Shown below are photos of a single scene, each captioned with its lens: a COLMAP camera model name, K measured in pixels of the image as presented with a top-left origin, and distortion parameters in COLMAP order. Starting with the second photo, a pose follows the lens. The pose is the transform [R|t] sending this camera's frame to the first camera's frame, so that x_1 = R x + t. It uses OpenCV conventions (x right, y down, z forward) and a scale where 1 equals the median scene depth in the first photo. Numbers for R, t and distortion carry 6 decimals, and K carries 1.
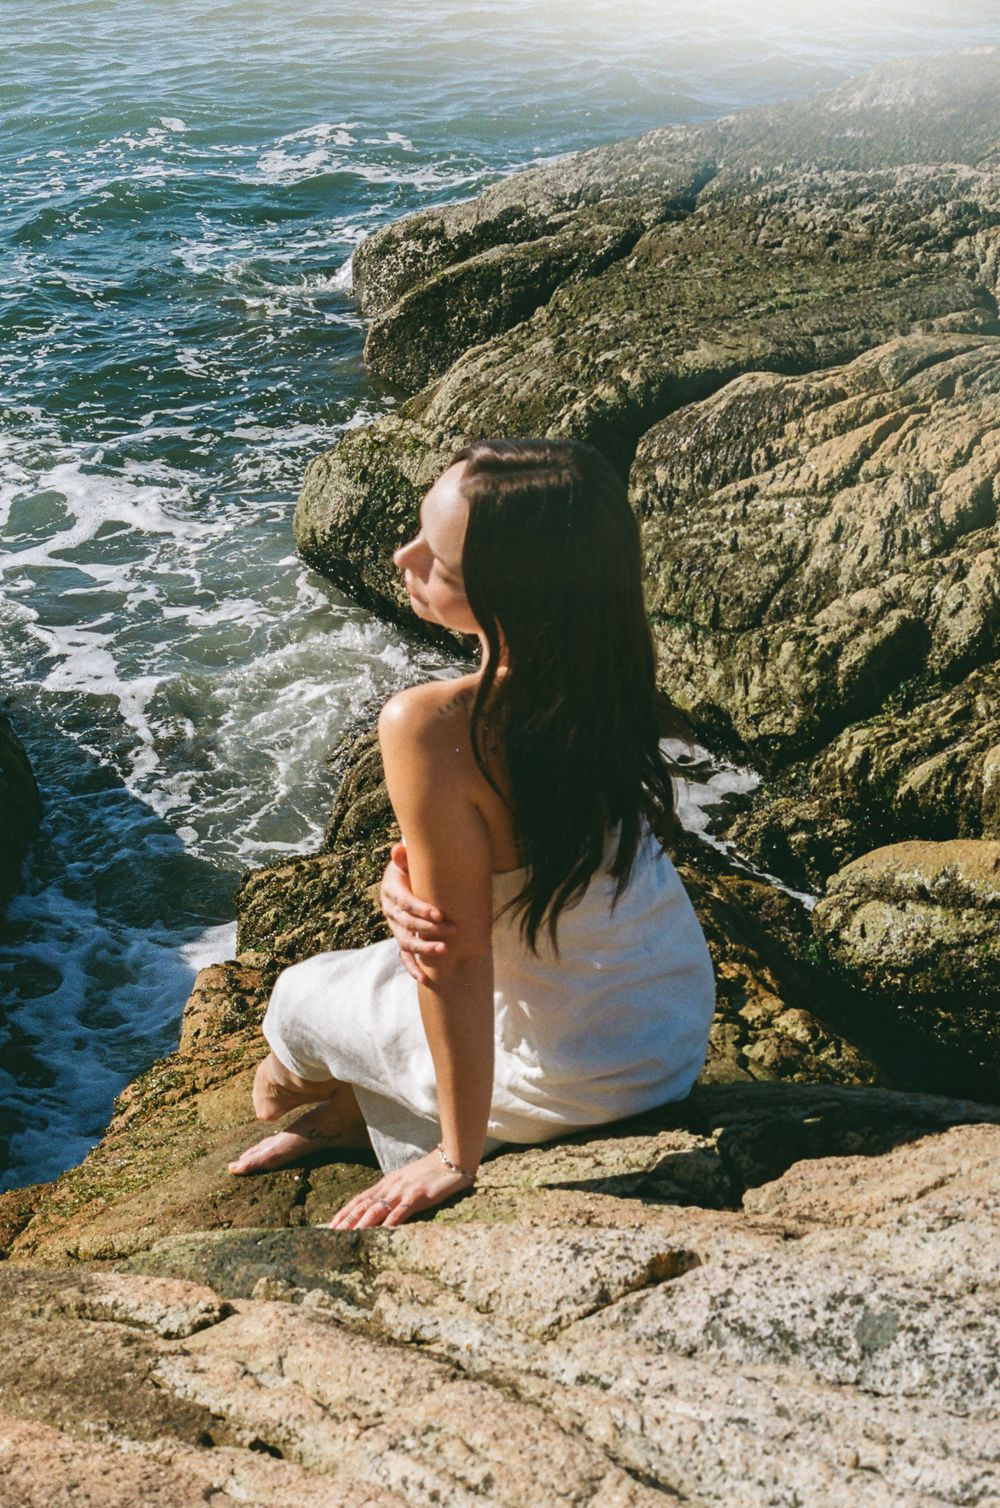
lens RADIAL K [[2191.9, 0, 548.8], [0, 2191.9, 784.2], [0, 0, 1]] dist [-0.051268, -0.118042]
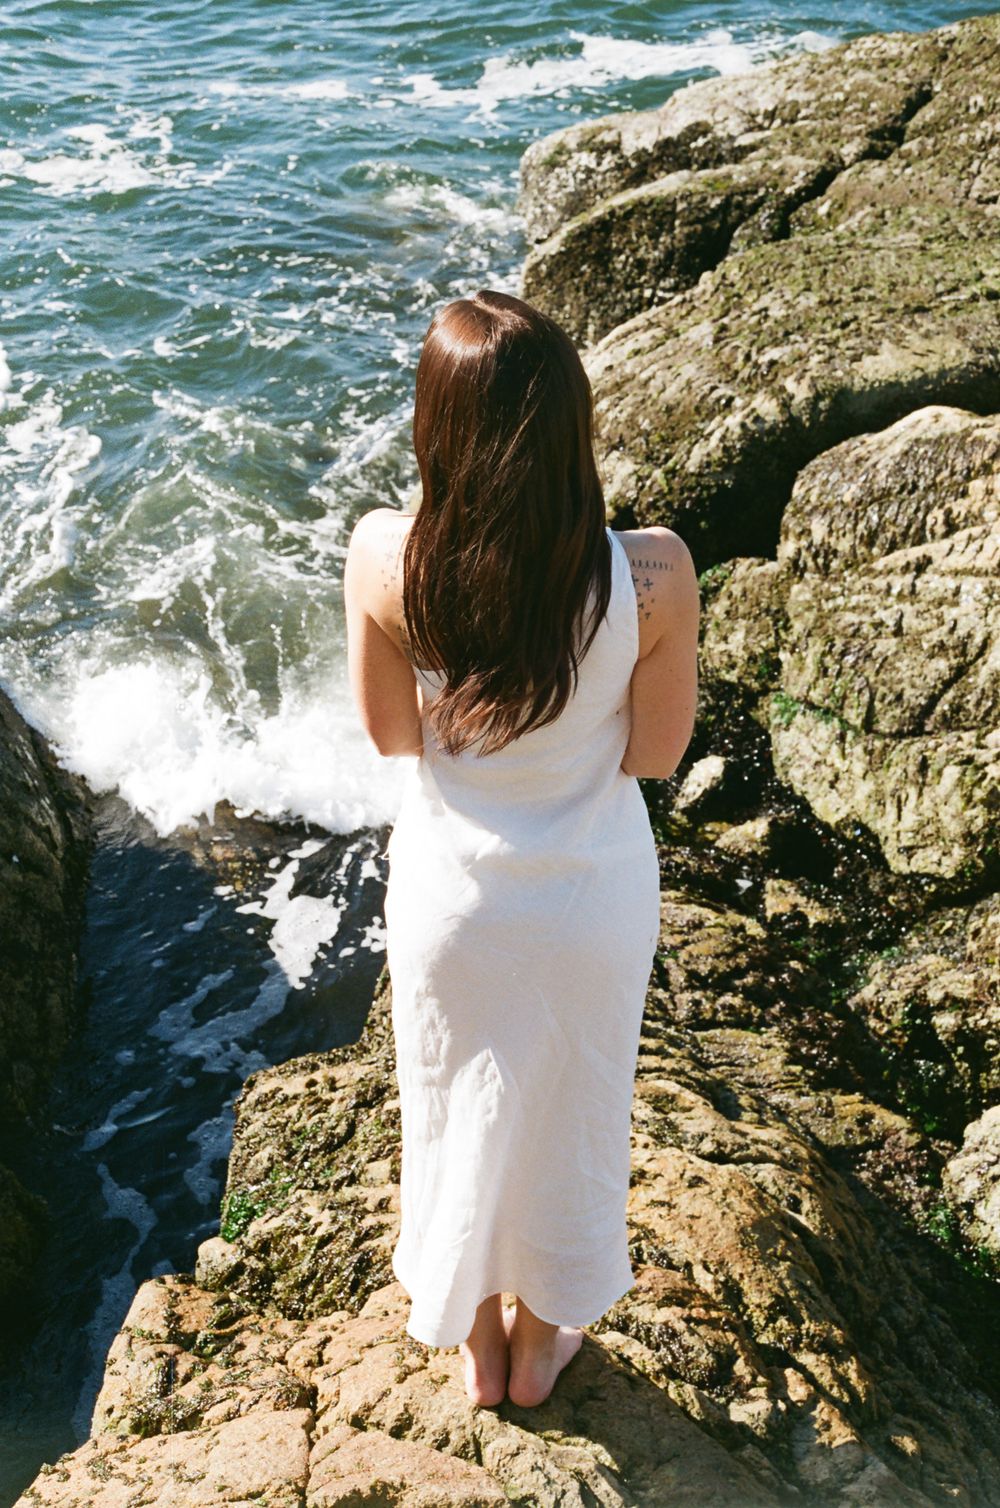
lens RADIAL K [[2232.1, 0, 554.7], [0, 2232.1, 784.5], [0, 0, 1]] dist [-0.066917, 0.000620]
pose [[0.994402, 0.057012, -0.088960, 0.033492], [-0.050089, 0.995679, 0.078200, -0.108513], [0.093033, -0.073306, 0.992961, 0.146793]]
